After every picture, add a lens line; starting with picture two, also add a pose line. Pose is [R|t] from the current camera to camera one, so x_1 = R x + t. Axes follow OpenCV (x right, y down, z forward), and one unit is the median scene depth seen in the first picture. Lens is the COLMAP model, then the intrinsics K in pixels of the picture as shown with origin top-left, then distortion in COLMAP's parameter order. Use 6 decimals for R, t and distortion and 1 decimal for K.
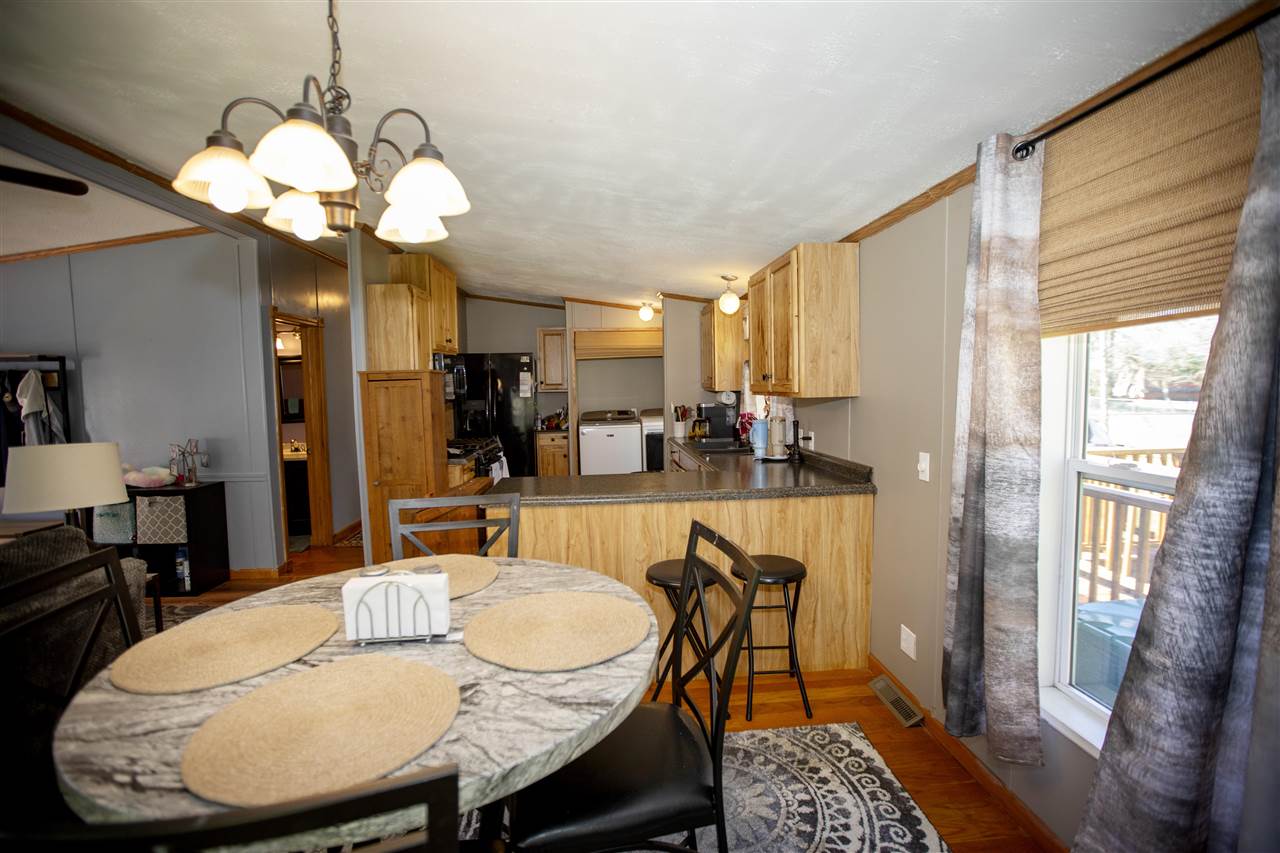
lens RADIAL K [[578.4, 0, 635.0], [0, 578.4, 424.5], [0, 0, 1]] dist [-0.044938, 0.012101]
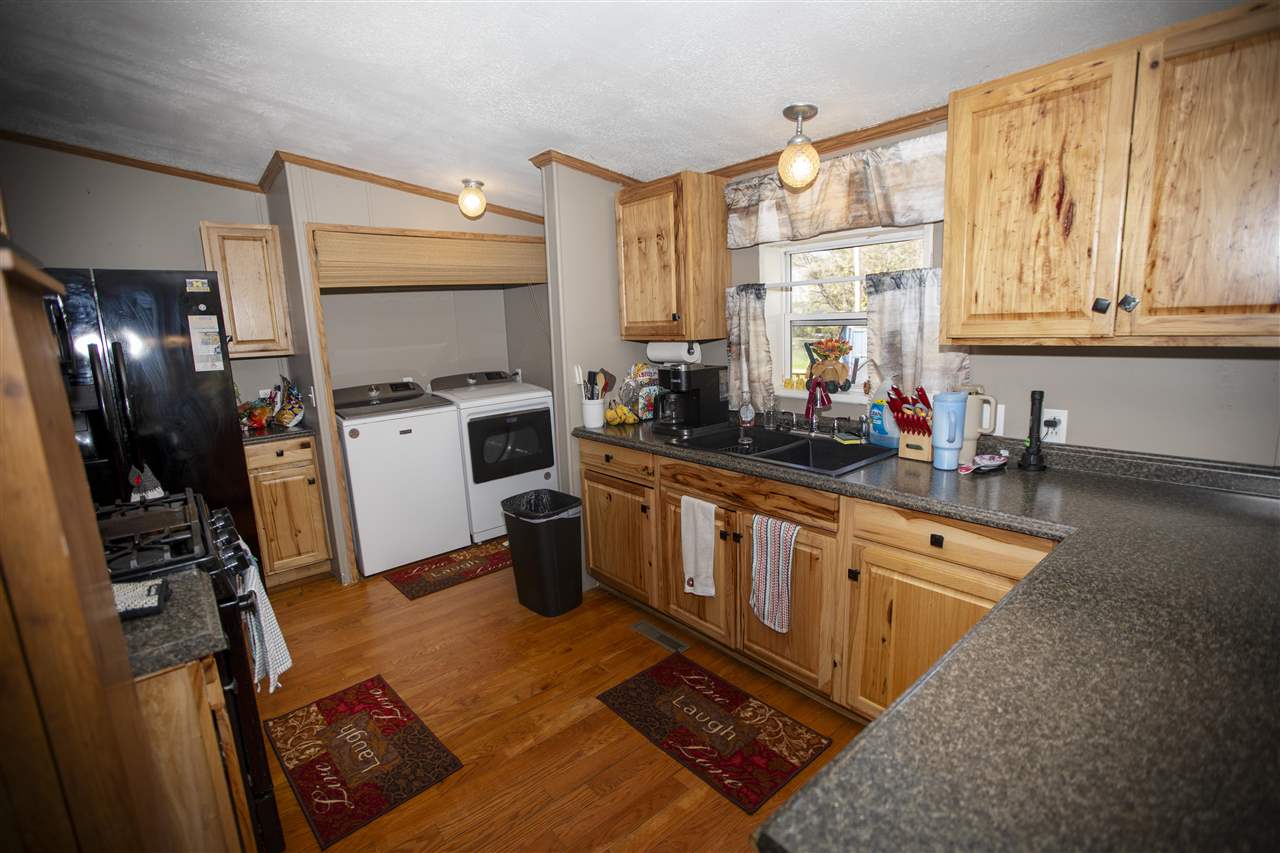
lens RADIAL K [[578.4, 0, 640.6], [0, 578.4, 427.5], [0, 0, 1]] dist [-0.044938, 0.012101]
pose [[0.806861, -0.118999, 0.578632, -0.279781], [0.065186, 0.991454, 0.113001, -0.050067], [-0.587134, -0.053457, 0.807723, 0.697317]]
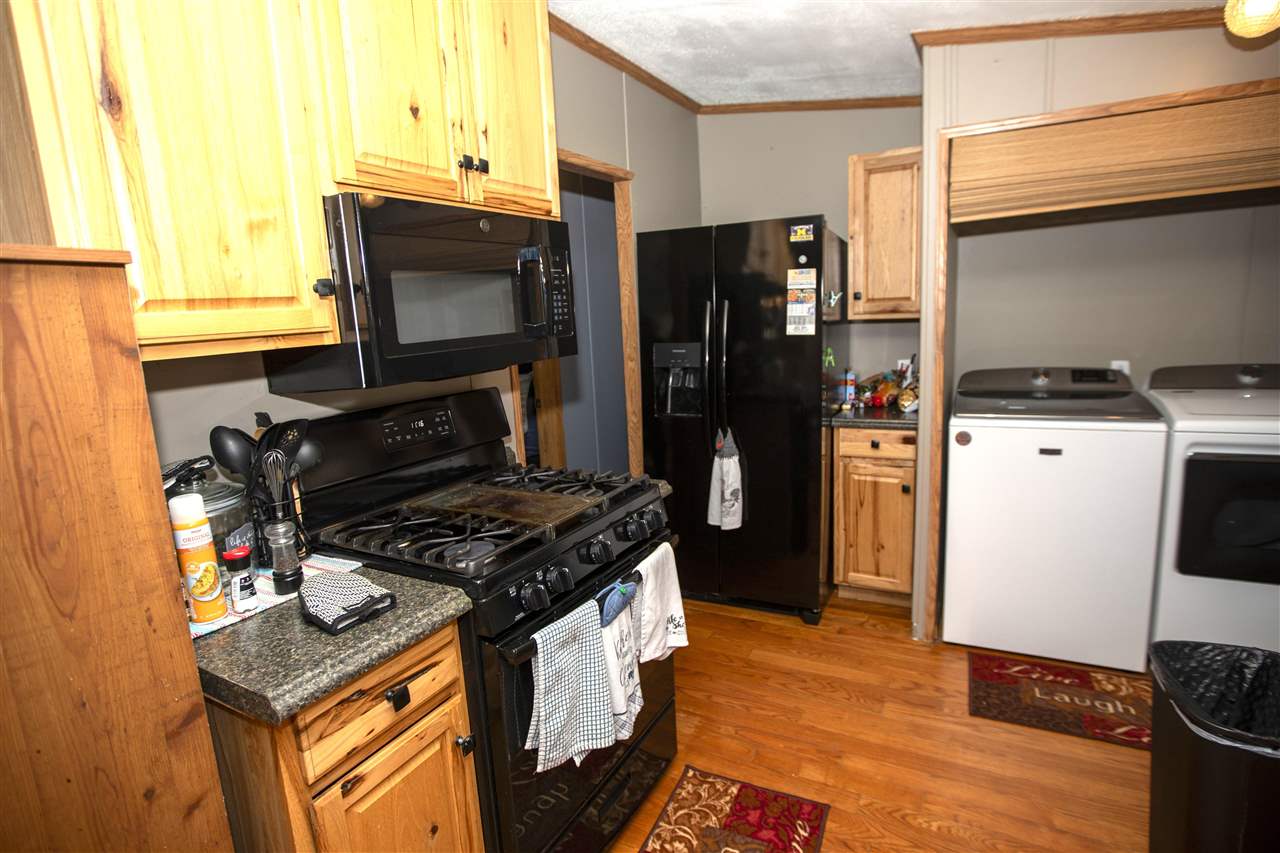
lens RADIAL K [[636.2, 0, 637.4], [0, 636.2, 423.7], [0, 0, 1]] dist [-0.033838, 0.002084]
pose [[0.840296, 0.069828, -0.537612, -0.078931], [-0.004633, 0.992559, 0.121678, -0.062609], [0.542108, -0.099754, 0.834367, 0.915659]]
